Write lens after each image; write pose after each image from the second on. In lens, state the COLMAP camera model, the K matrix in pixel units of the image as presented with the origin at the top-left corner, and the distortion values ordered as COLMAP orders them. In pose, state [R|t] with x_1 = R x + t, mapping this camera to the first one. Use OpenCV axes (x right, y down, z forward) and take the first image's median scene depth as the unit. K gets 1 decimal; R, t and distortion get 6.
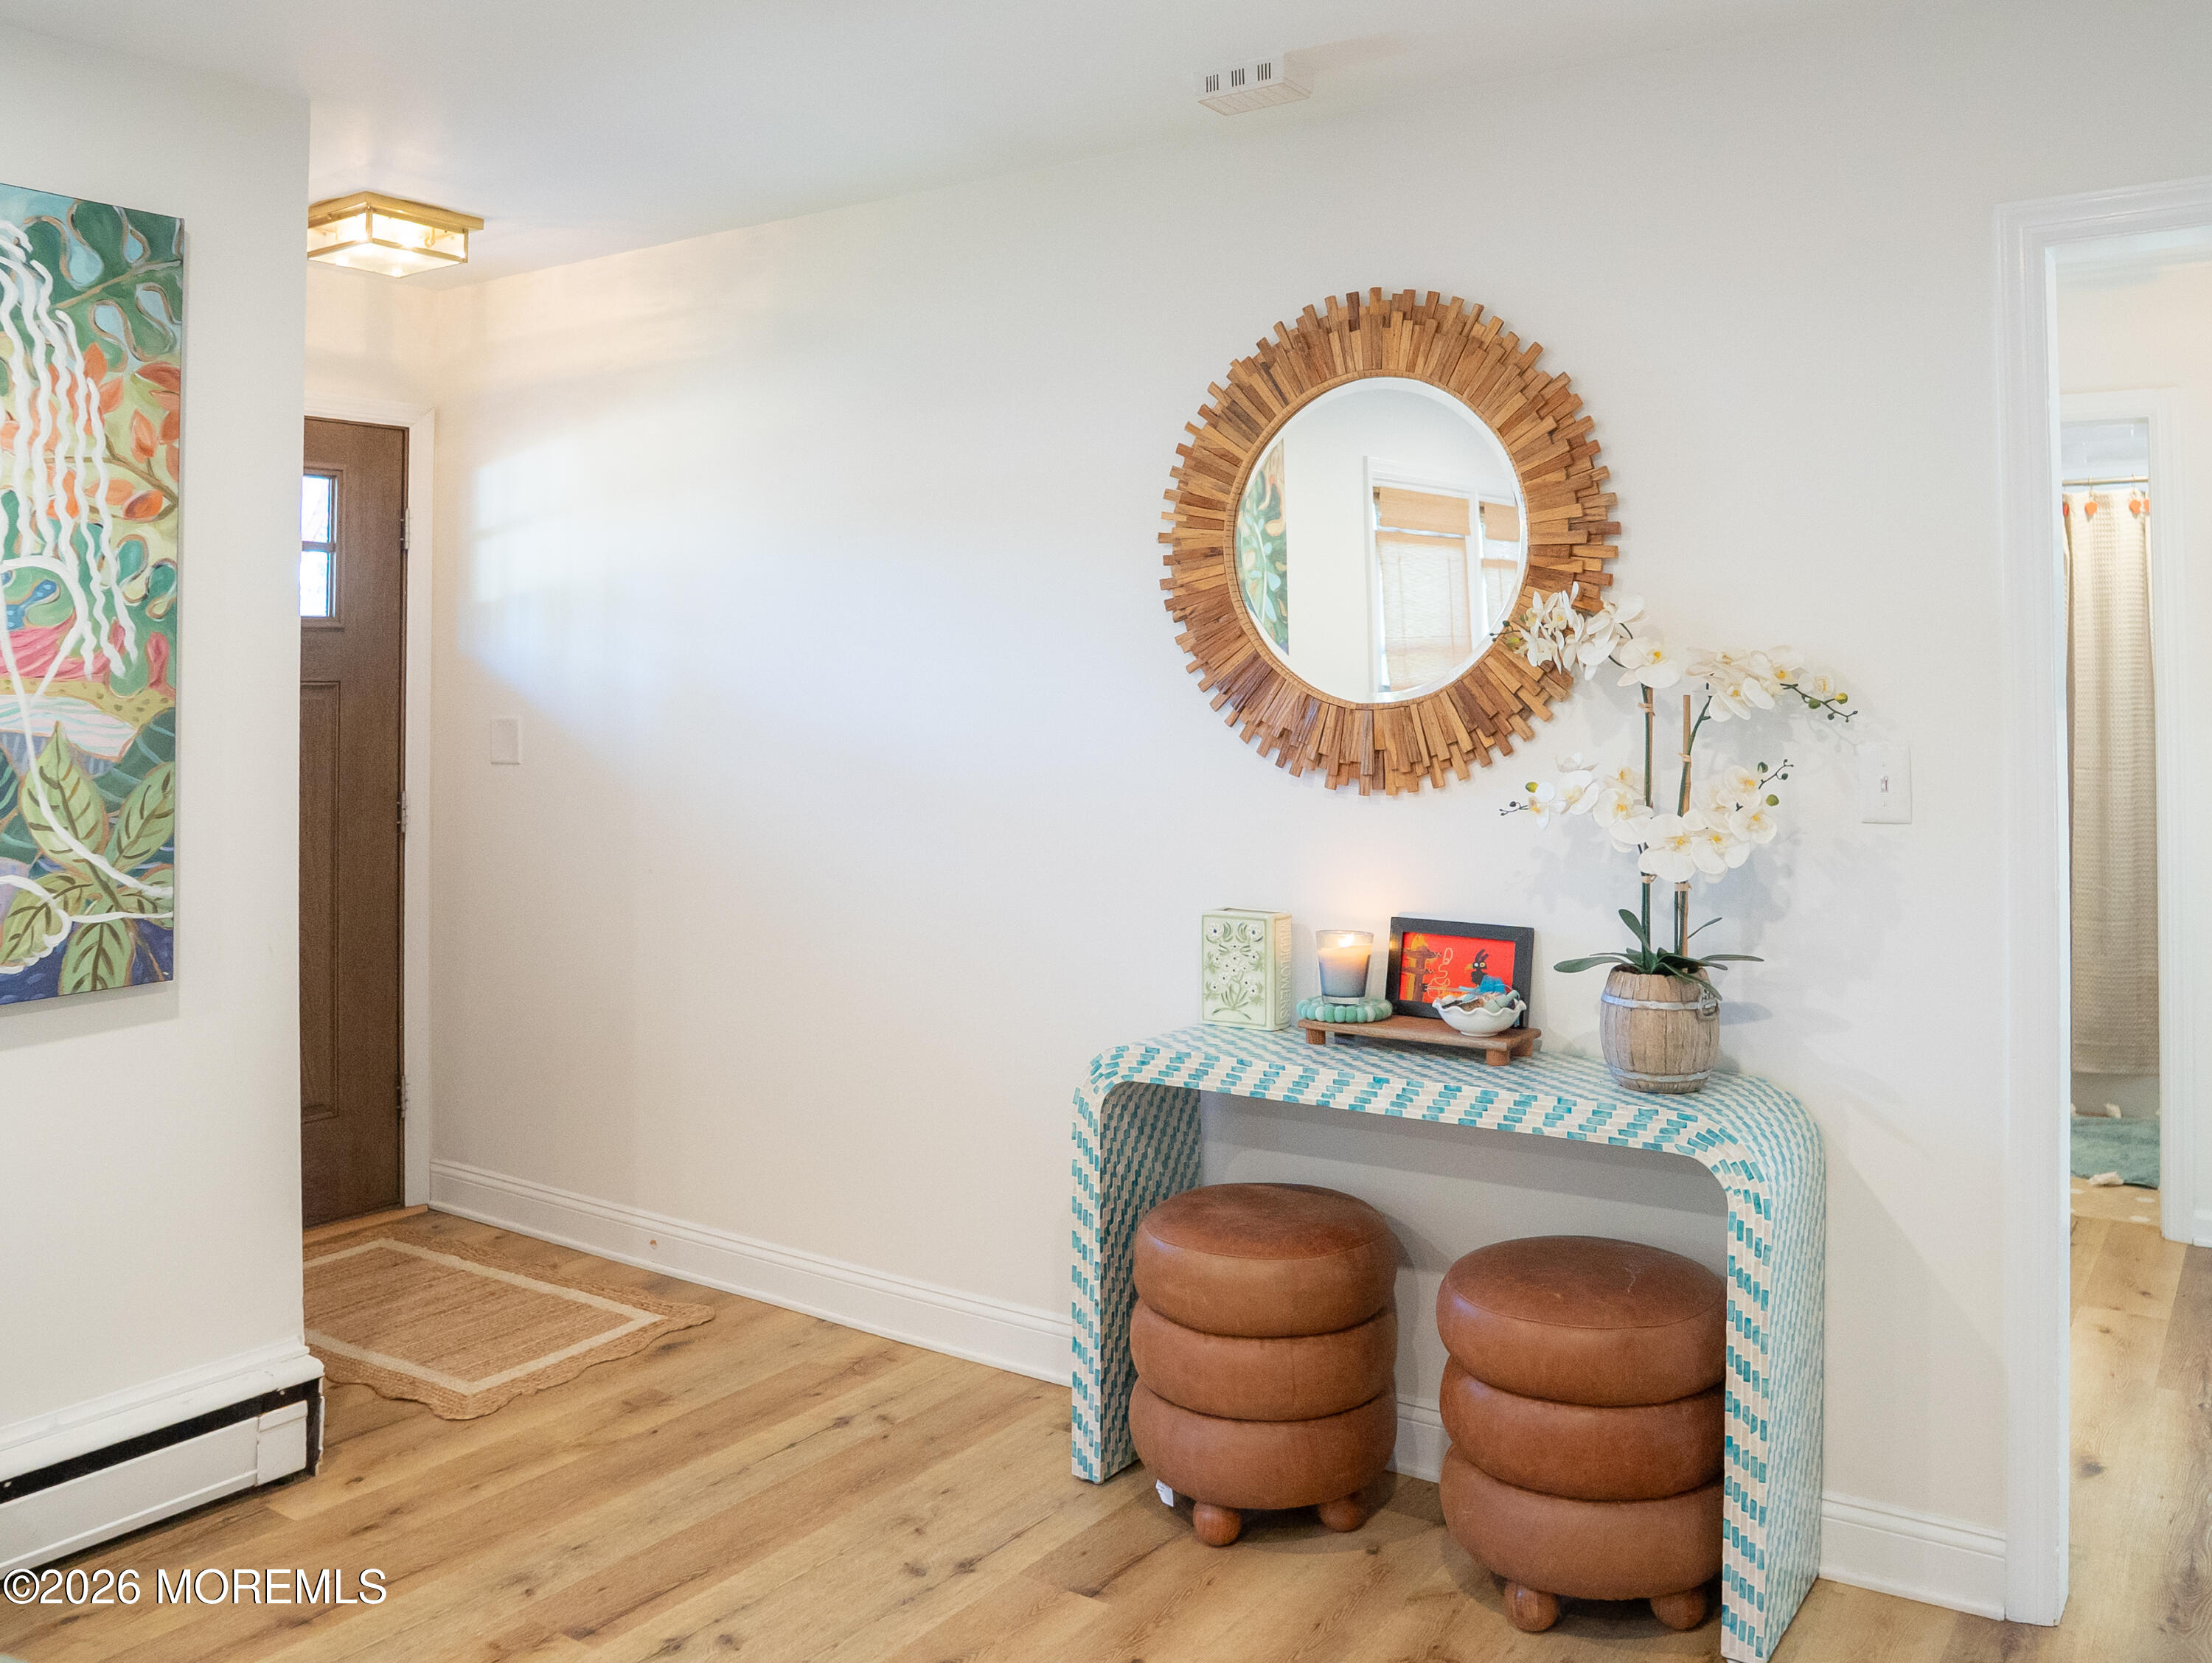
lens RADIAL K [[1812.9, 0, 1172.9], [0, 1812.9, 576.5], [0, 0, 1]] dist [-0.085156, 0.031565]
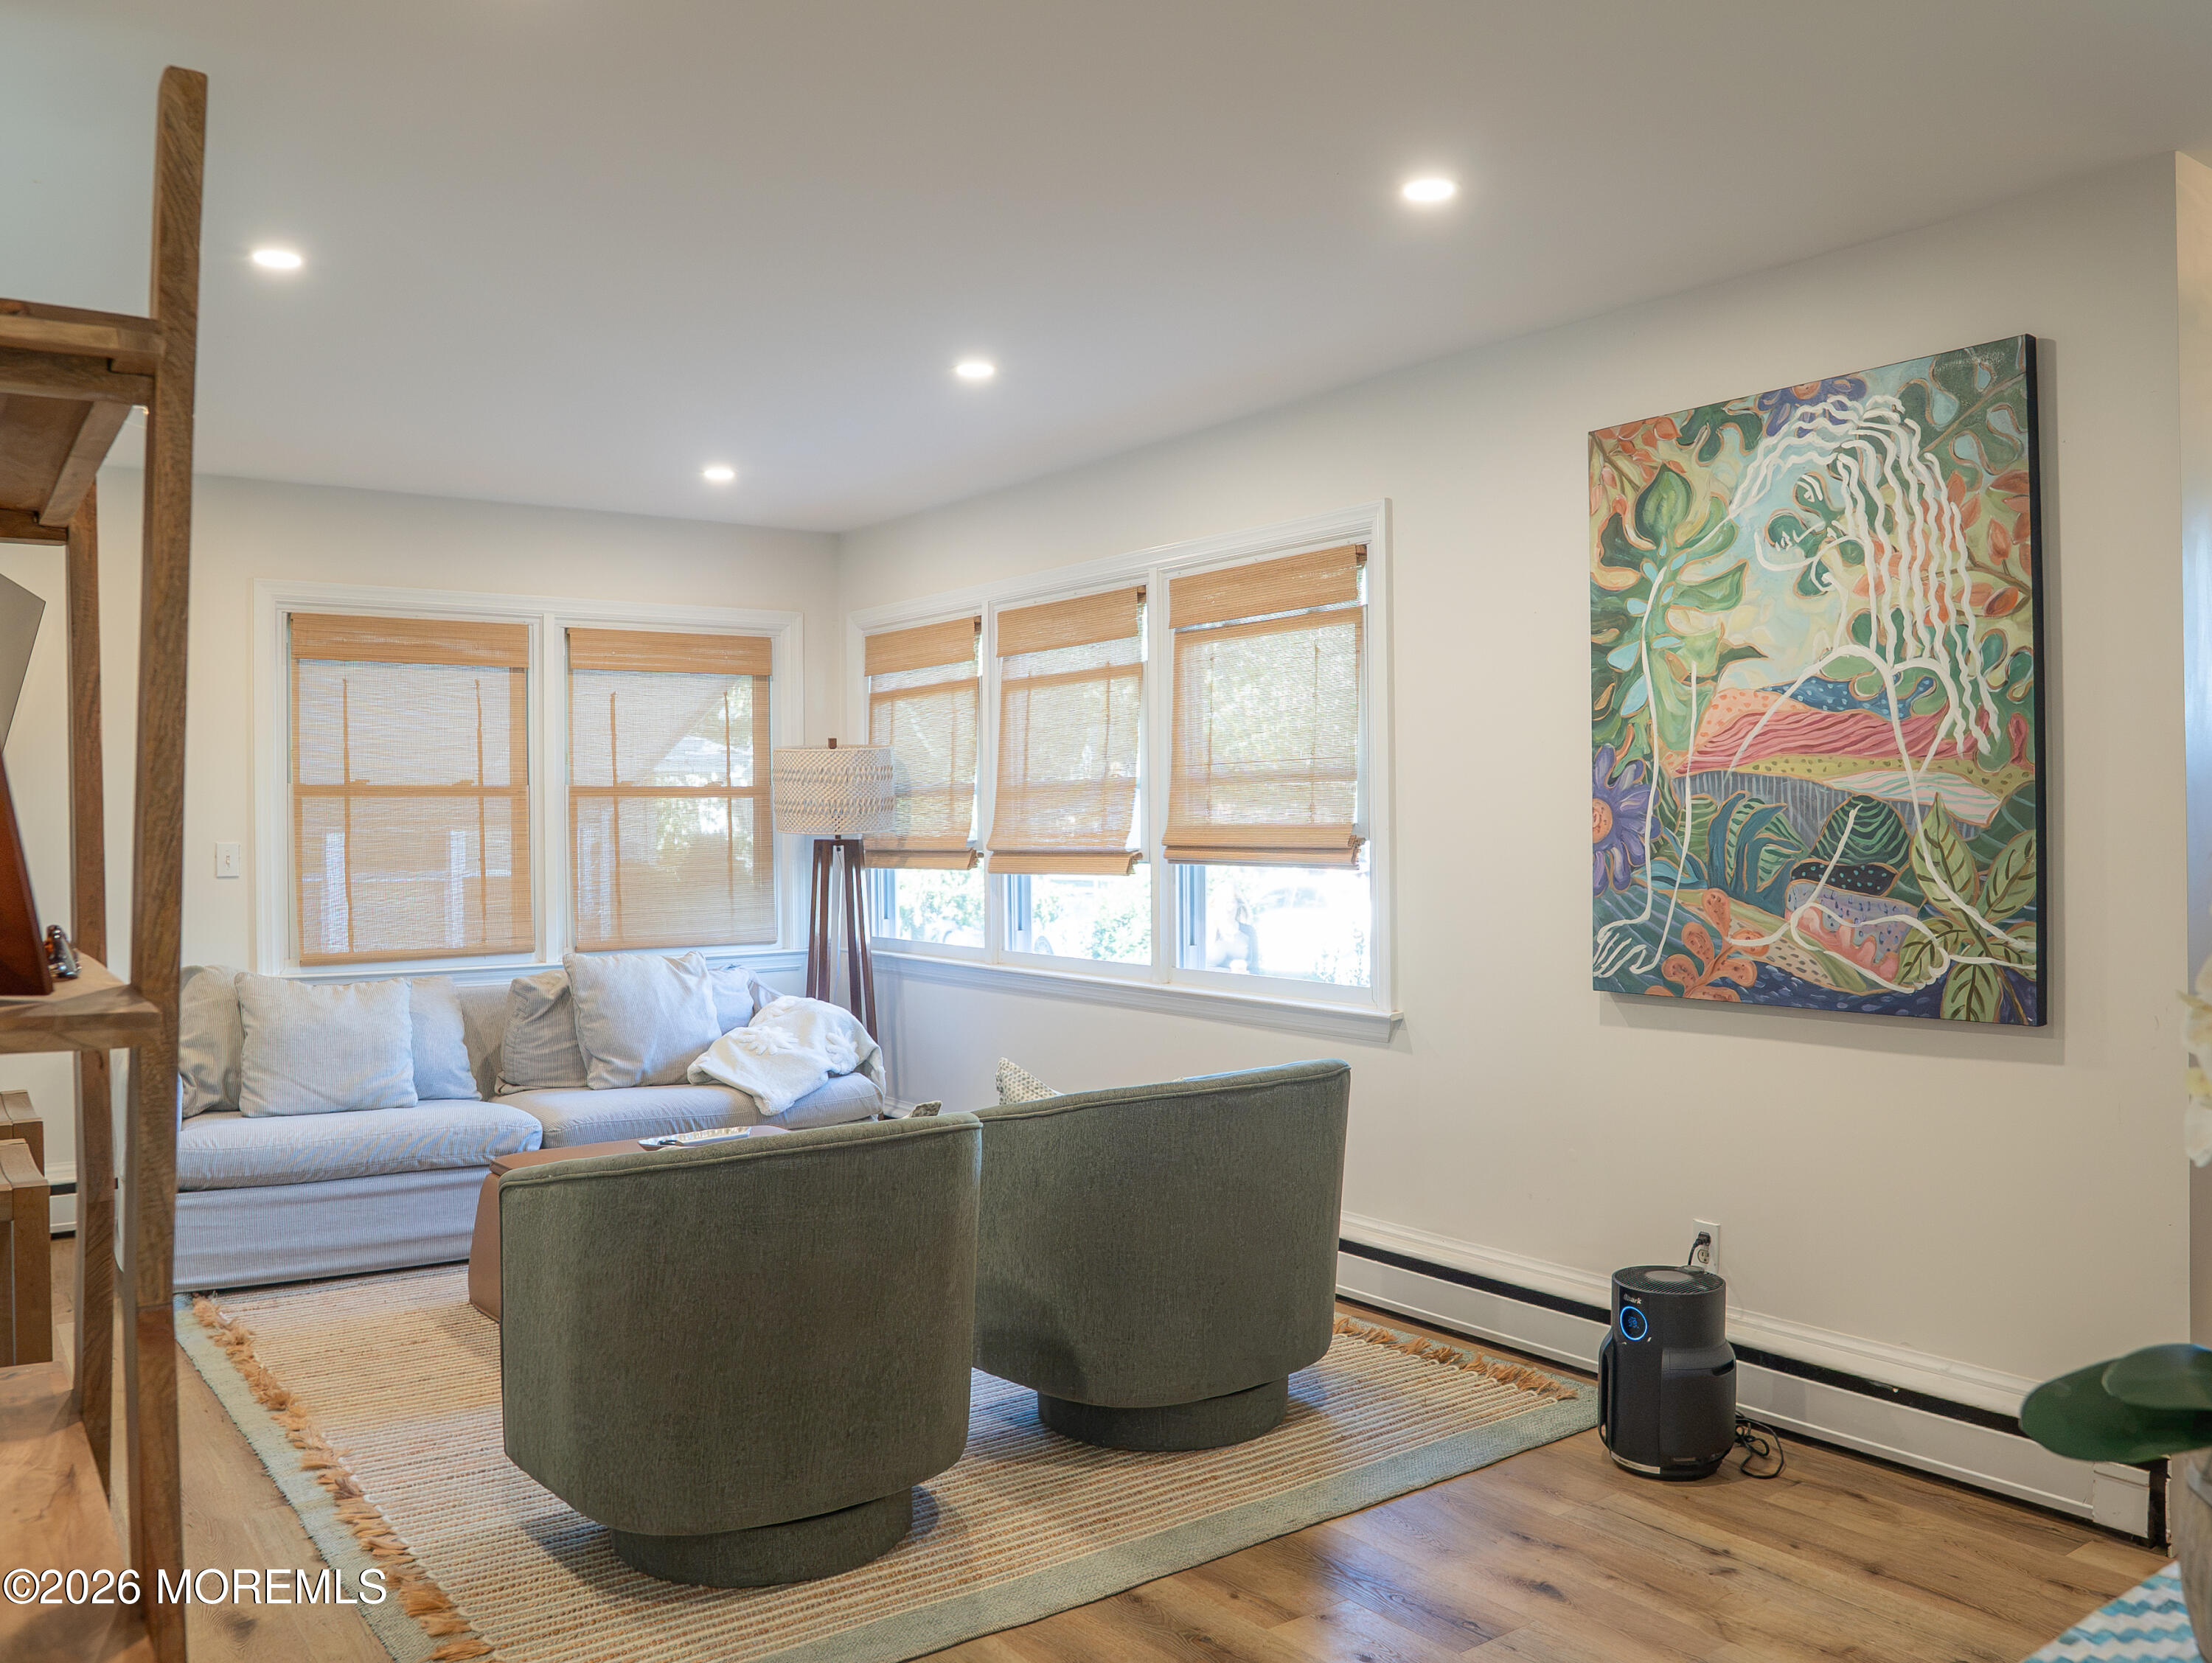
lens RADIAL K [[1812.9, 0, 1045.6], [0, 1812.9, 820.4], [0, 0, 1]] dist [-0.085156, 0.031565]
pose [[-0.387080, 0.013513, -0.921947, 0.694653], [0.060407, 0.998116, -0.010733, 0.073581], [0.920065, -0.059847, -0.387167, 0.863640]]
